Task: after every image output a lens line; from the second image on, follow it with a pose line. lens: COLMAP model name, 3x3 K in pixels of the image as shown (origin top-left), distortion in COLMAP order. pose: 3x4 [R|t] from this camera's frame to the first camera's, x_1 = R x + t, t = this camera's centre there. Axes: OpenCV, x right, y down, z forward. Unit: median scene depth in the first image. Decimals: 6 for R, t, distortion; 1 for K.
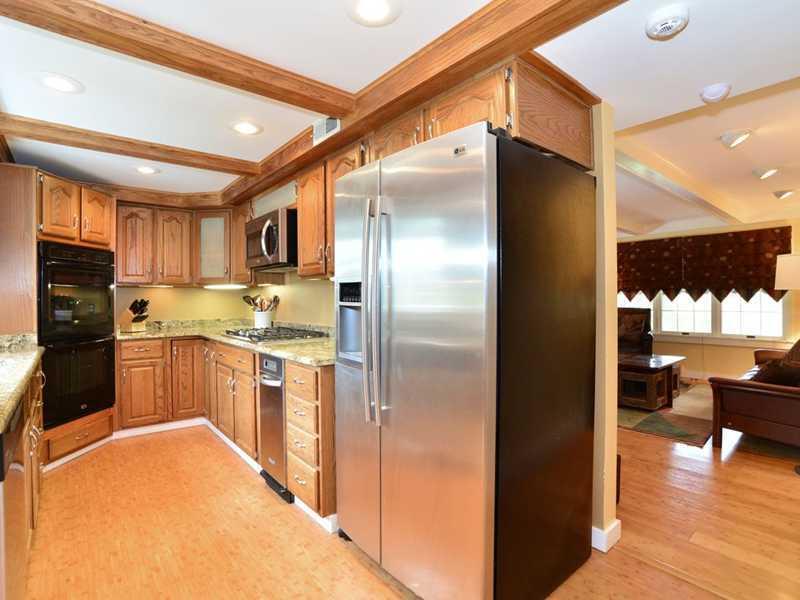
lens RADIAL K [[408.3, 0, 404.6], [0, 408.3, 299.1], [0, 0, 1]] dist [-0.003537, -0.000855]
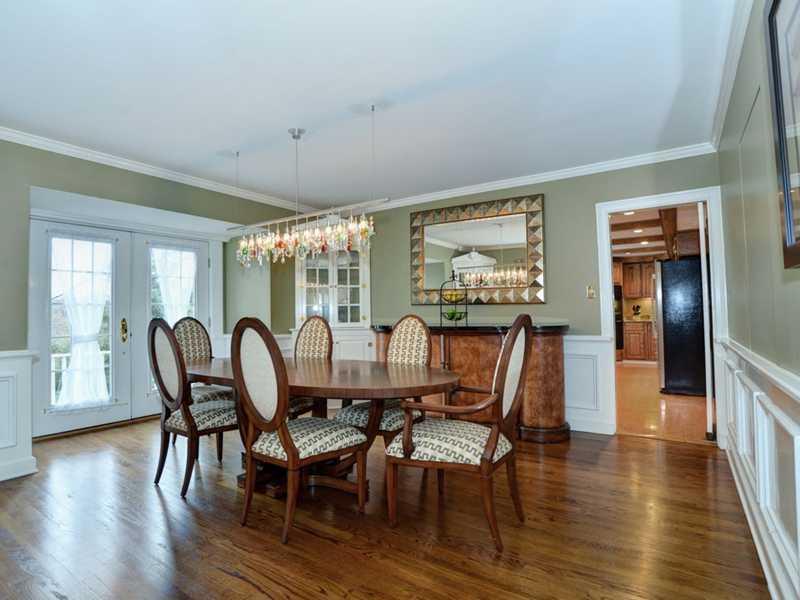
lens RADIAL K [[408.3, 0, 400.0], [0, 408.3, 299.1], [0, 0, 1]] dist [-0.003537, -0.000855]
pose [[0.275652, -0.021369, -0.961020, 1.145281], [-0.007526, 0.999674, -0.024387, 0.034307], [0.961228, 0.013955, 0.275402, -0.858504]]
